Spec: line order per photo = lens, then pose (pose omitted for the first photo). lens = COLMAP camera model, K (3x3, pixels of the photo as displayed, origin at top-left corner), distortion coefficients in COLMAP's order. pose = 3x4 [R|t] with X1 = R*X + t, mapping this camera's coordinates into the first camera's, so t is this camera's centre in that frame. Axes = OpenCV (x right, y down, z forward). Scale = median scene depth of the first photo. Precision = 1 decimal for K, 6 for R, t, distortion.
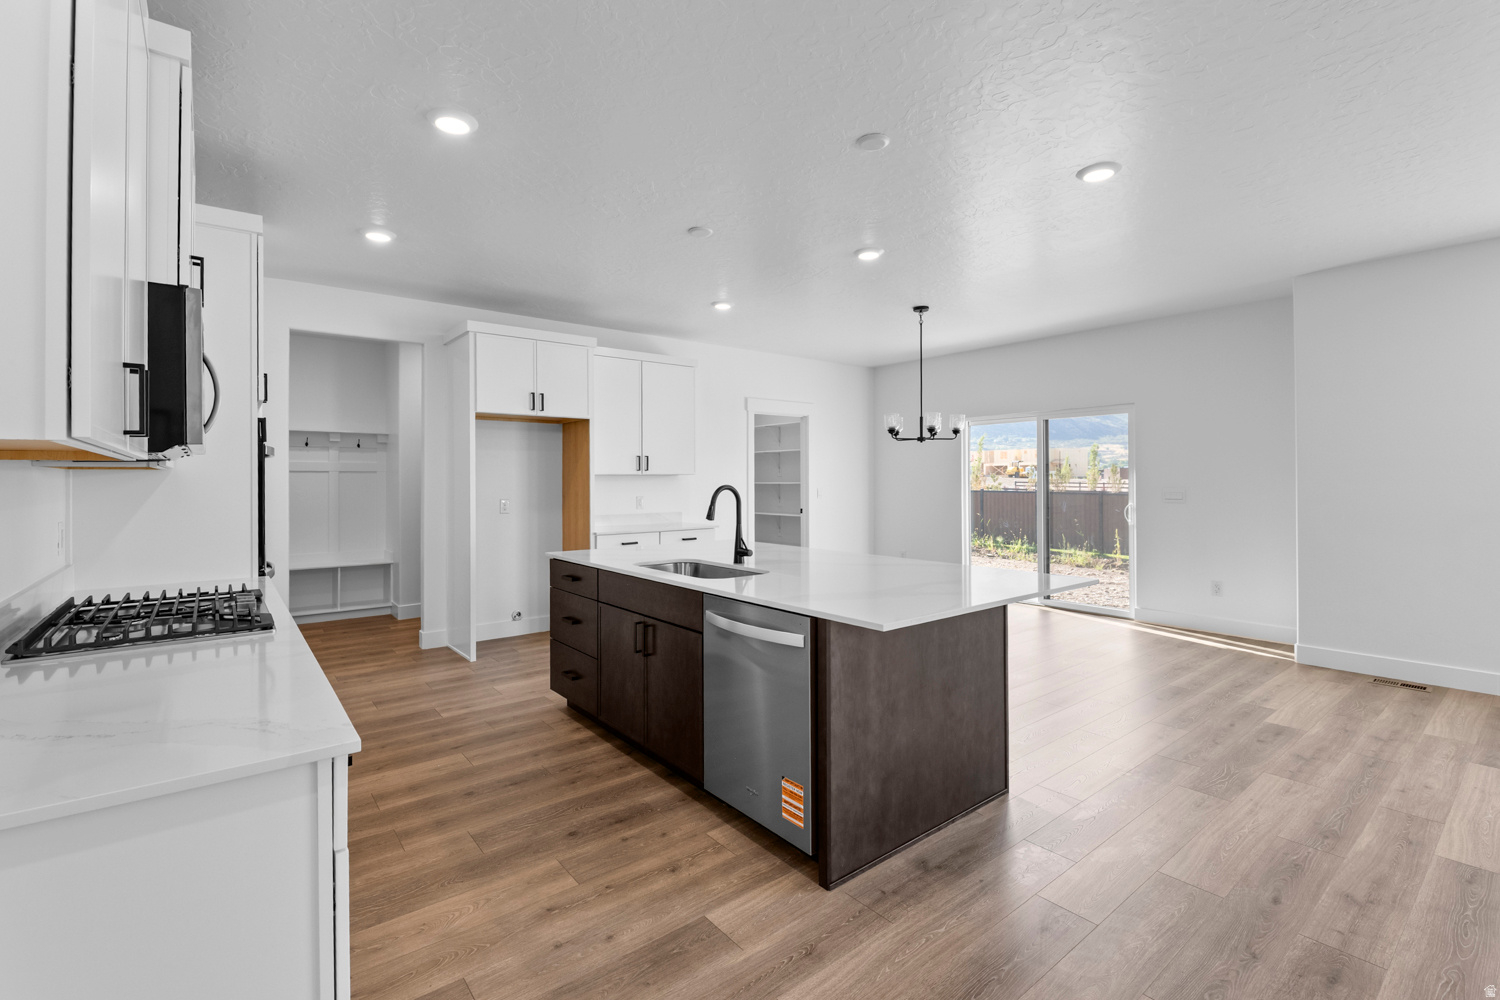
lens RADIAL K [[664.6, 0, 739.5], [0, 664.6, 476.7], [0, 0, 1]] dist [-0.001359, -0.000832]
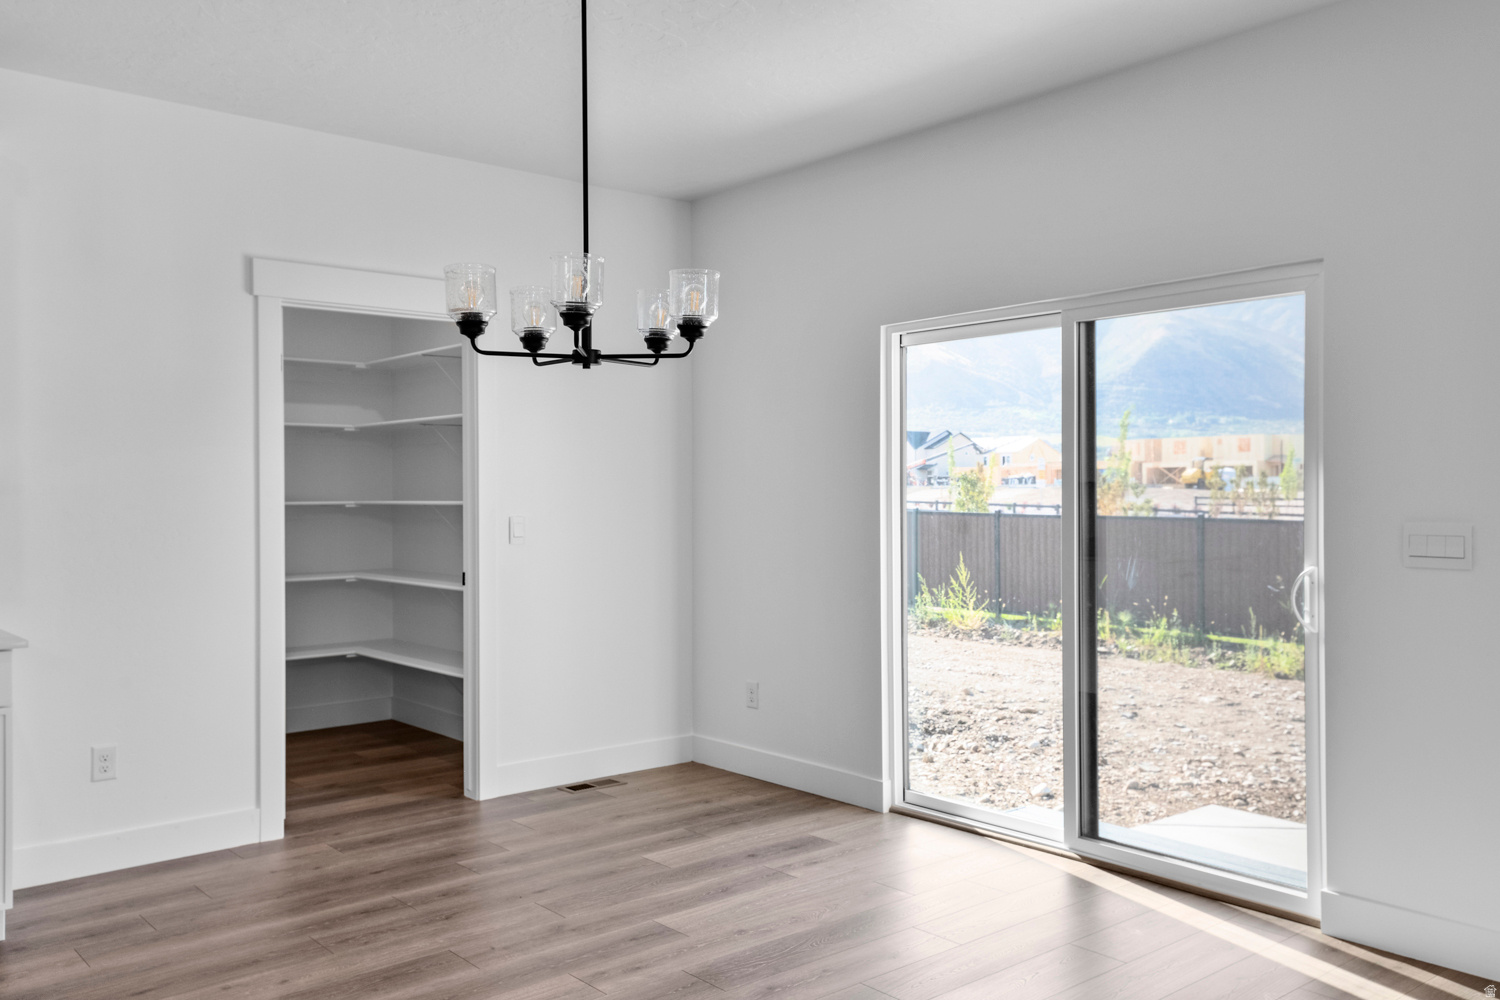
lens RADIAL K [[1234.6, 0, 750.0], [0, 1234.6, 500.0], [0, 0, 1]] dist [0.004710, 0.058186]
pose [[0.999144, 0.002005, 0.041317, 0.362122], [-0.002467, 0.999935, 0.011140, 0.000025], [-0.041292, -0.011232, 0.999084, 0.505057]]
